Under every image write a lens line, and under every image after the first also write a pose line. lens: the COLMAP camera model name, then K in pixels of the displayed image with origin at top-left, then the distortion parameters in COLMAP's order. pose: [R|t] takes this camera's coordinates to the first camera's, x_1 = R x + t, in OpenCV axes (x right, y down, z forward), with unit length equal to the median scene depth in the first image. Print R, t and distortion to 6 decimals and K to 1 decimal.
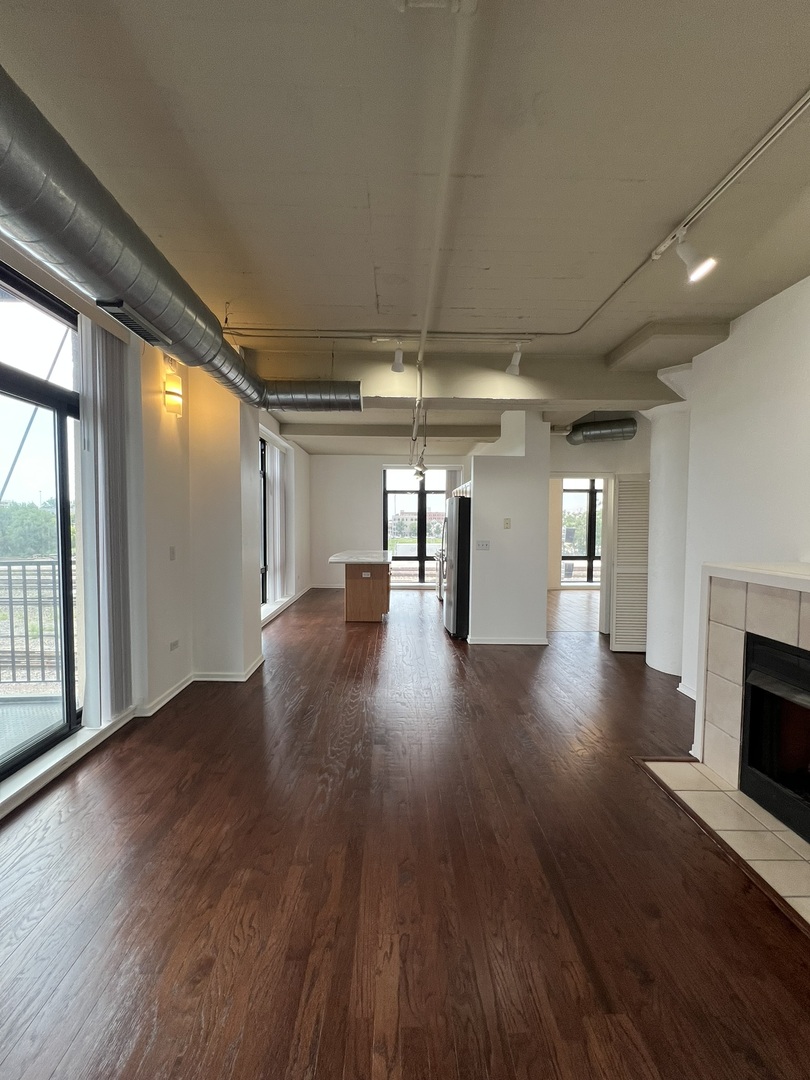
lens RADIAL K [[430.0, 0, 405.0], [0, 430.0, 540.0], [0, 0, 1]] dist [0.000889, 0.000033]
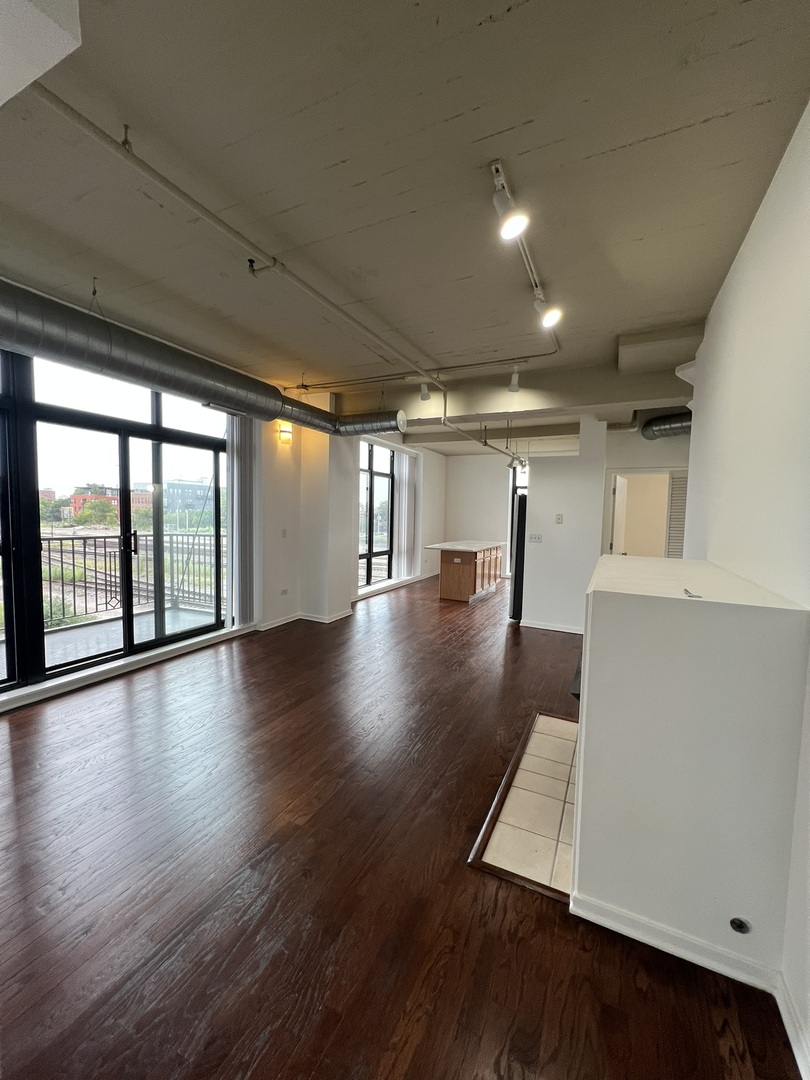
lens RADIAL K [[429.7, 0, 412.7], [0, 429.7, 540.6], [0, 0, 1]] dist [0.000783, 0.000029]
pose [[0.895175, 0.040496, -0.443871, 0.551795], [-0.032554, 0.999145, 0.025503, 0.001704], [0.444524, -0.008380, 0.895728, -0.186952]]
